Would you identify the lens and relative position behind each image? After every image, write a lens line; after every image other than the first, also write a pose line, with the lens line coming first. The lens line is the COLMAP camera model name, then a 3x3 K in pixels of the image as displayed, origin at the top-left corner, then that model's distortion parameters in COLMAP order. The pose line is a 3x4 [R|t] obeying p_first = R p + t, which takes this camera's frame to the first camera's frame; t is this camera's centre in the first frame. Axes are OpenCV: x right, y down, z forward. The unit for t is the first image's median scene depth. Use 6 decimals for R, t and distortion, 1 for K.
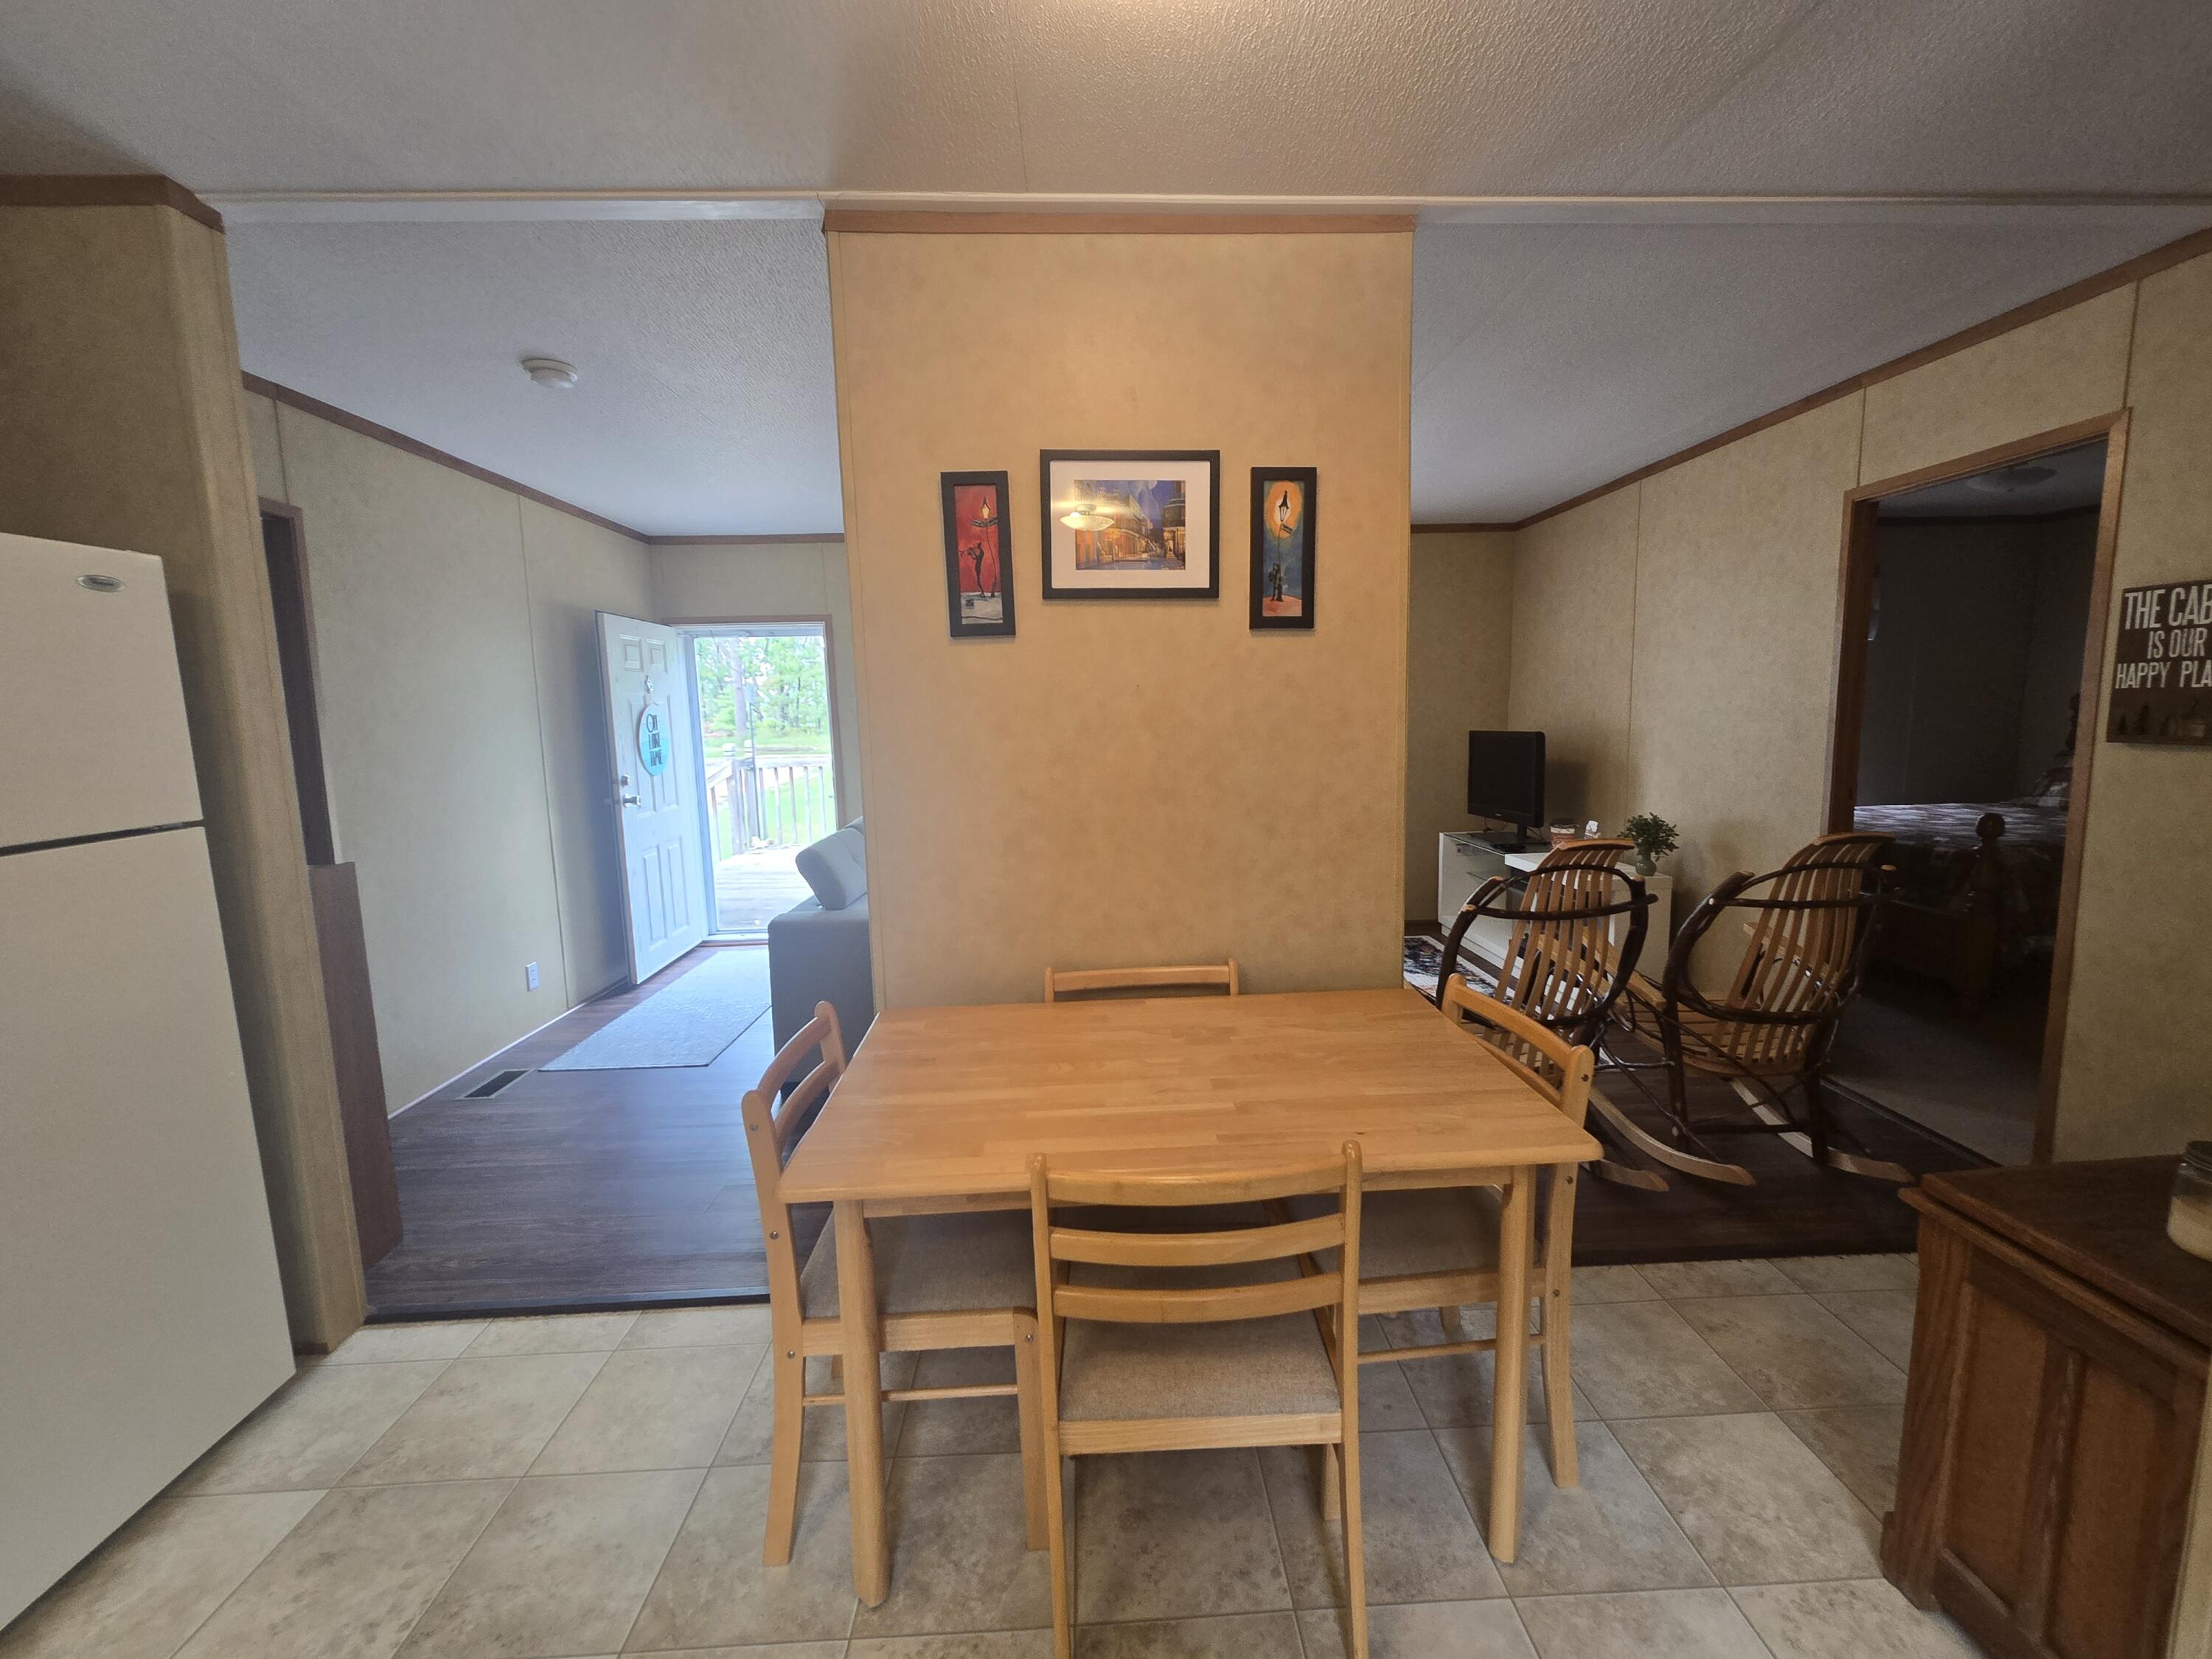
lens RADIAL K [[908.2, 0, 1128.2], [0, 908.2, 817.9], [0, 0, 1]] dist [-0.002863, 0.001503]
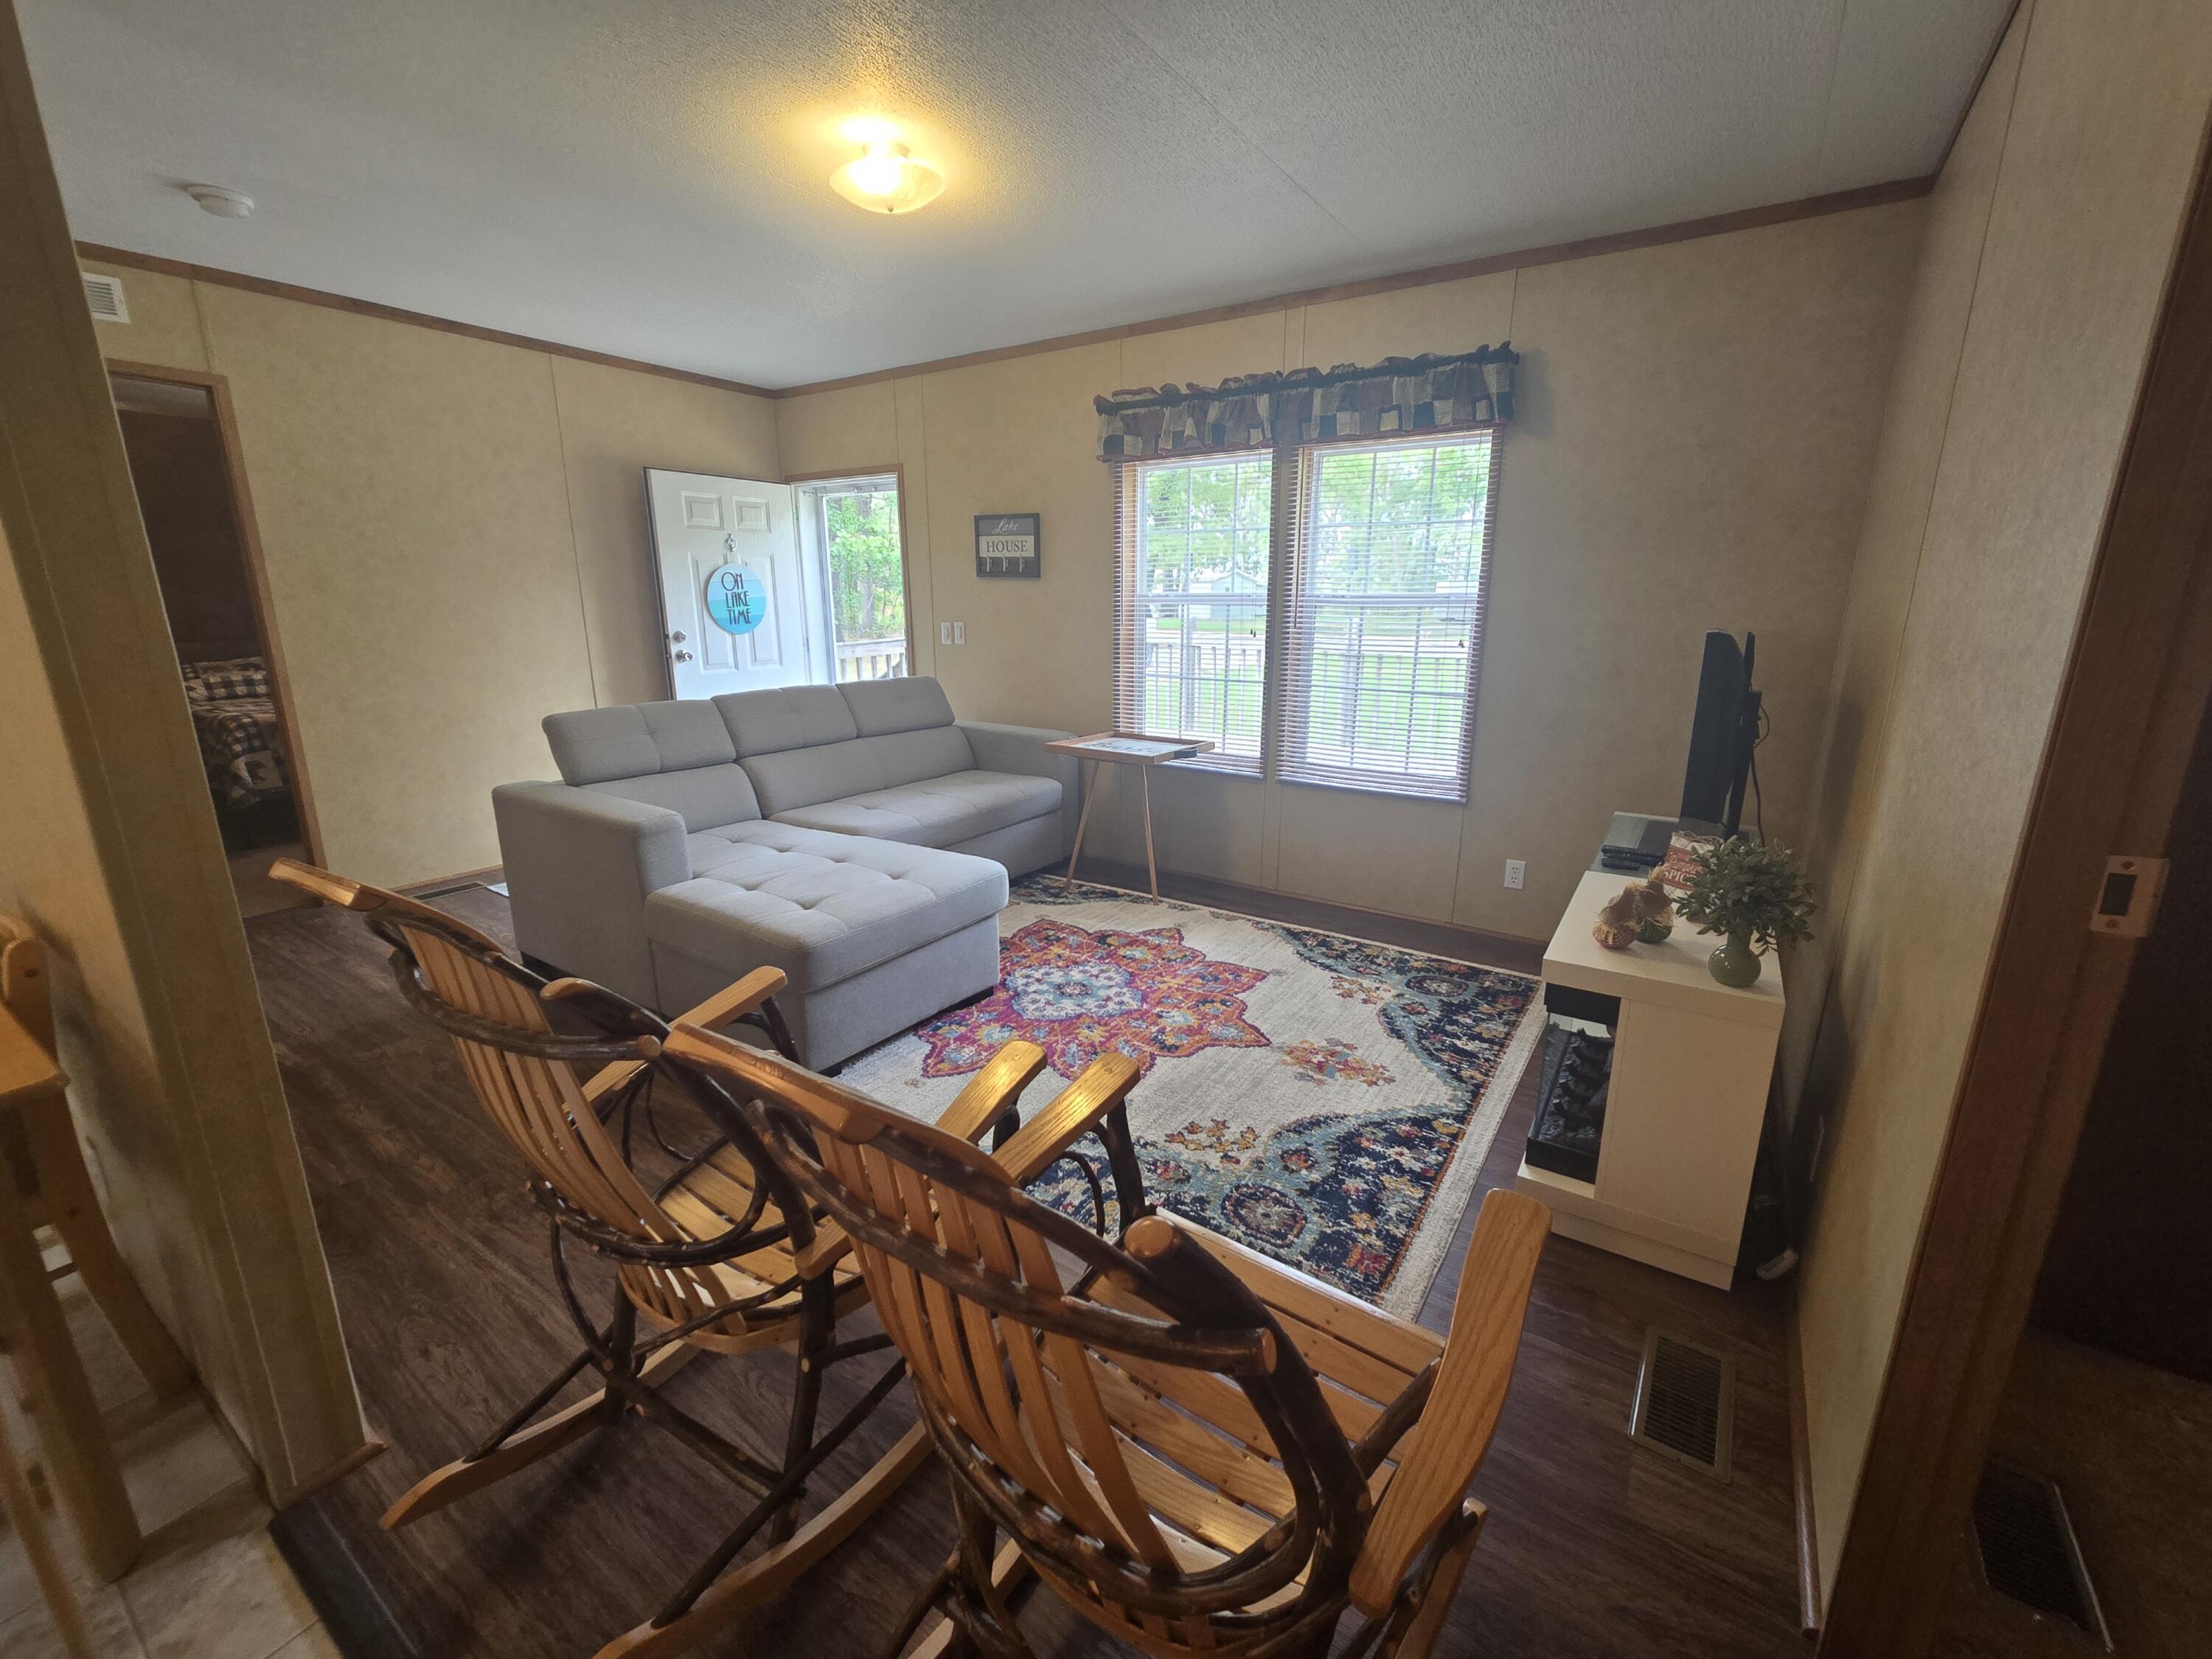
lens RADIAL K [[908.2, 0, 1119.4], [0, 908.2, 829.7], [0, 0, 1]] dist [-0.002863, 0.001503]
pose [[0.801775, 0.174520, -0.571576, 1.081602], [-0.095039, 0.981474, 0.166359, -0.096127], [0.590020, -0.079061, 0.803508, 0.945052]]
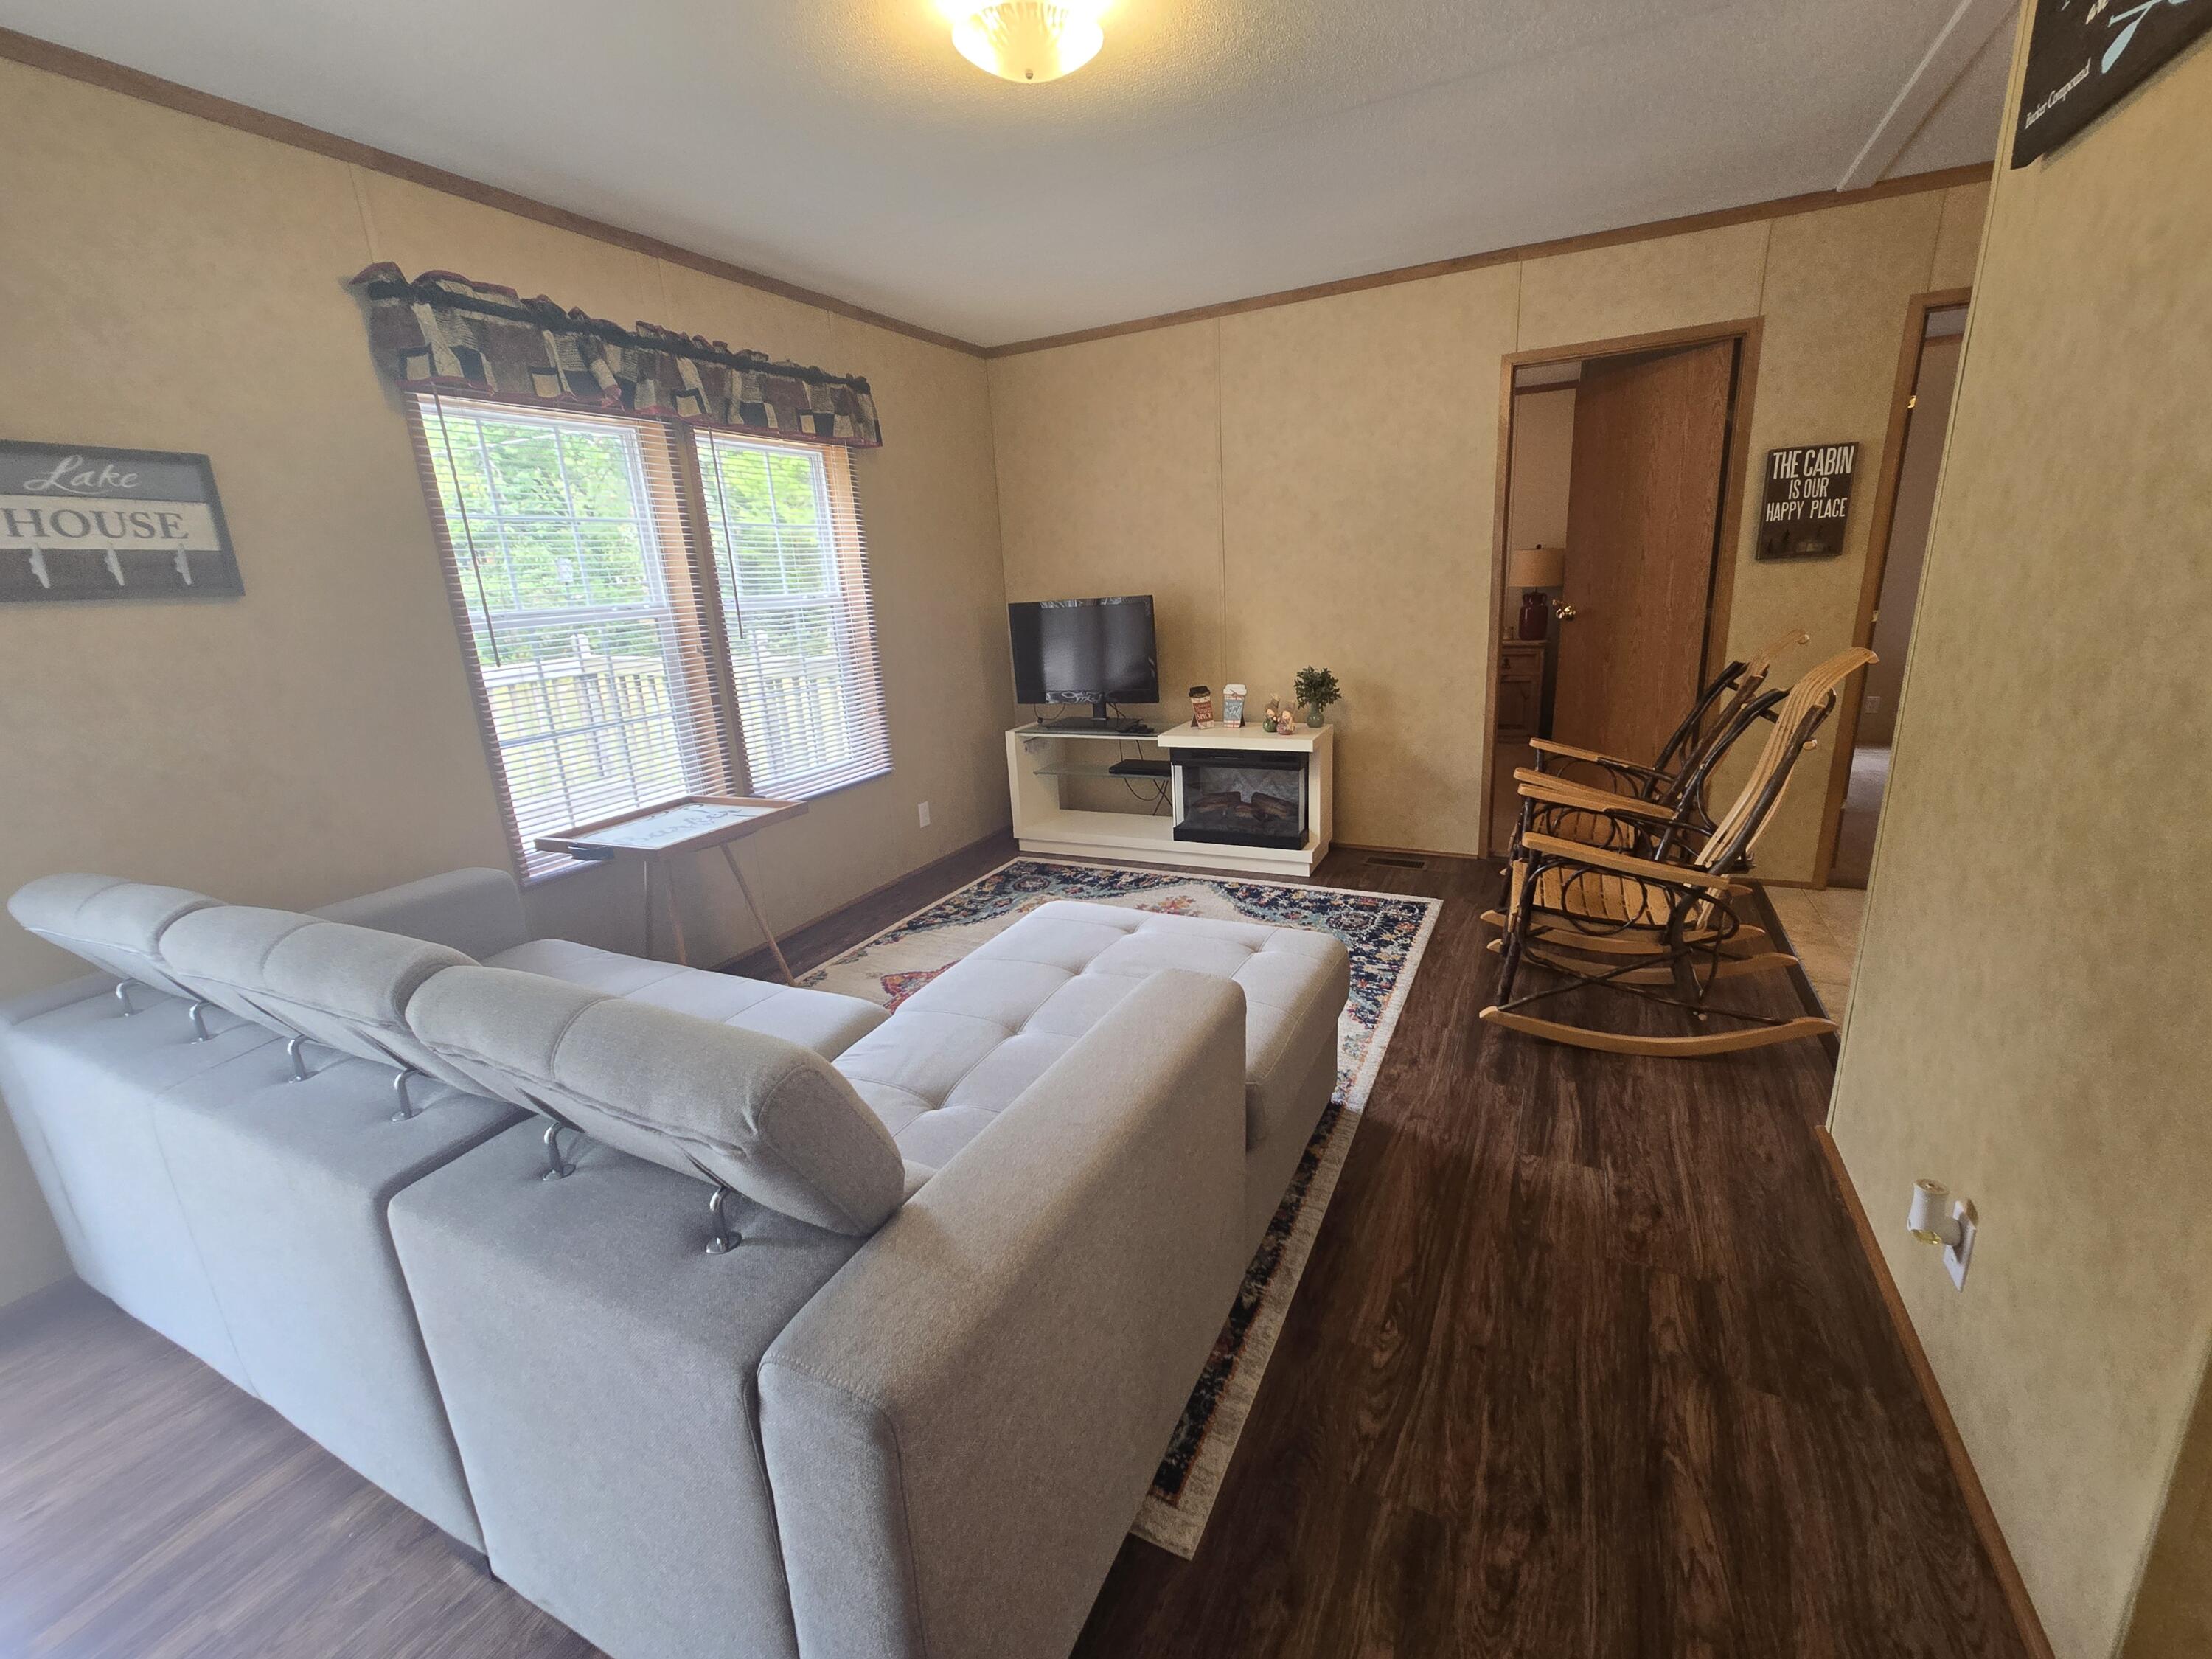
lens RADIAL K [[908.2, 0, 1125.7], [0, 908.2, 822.4], [0, 0, 1]] dist [-0.002863, 0.001503]
pose [[0.486982, -0.234267, 0.841408, -0.812389], [0.148266, 0.971549, 0.184689, -0.103147], [-0.860735, 0.034811, 0.507861, 1.266693]]
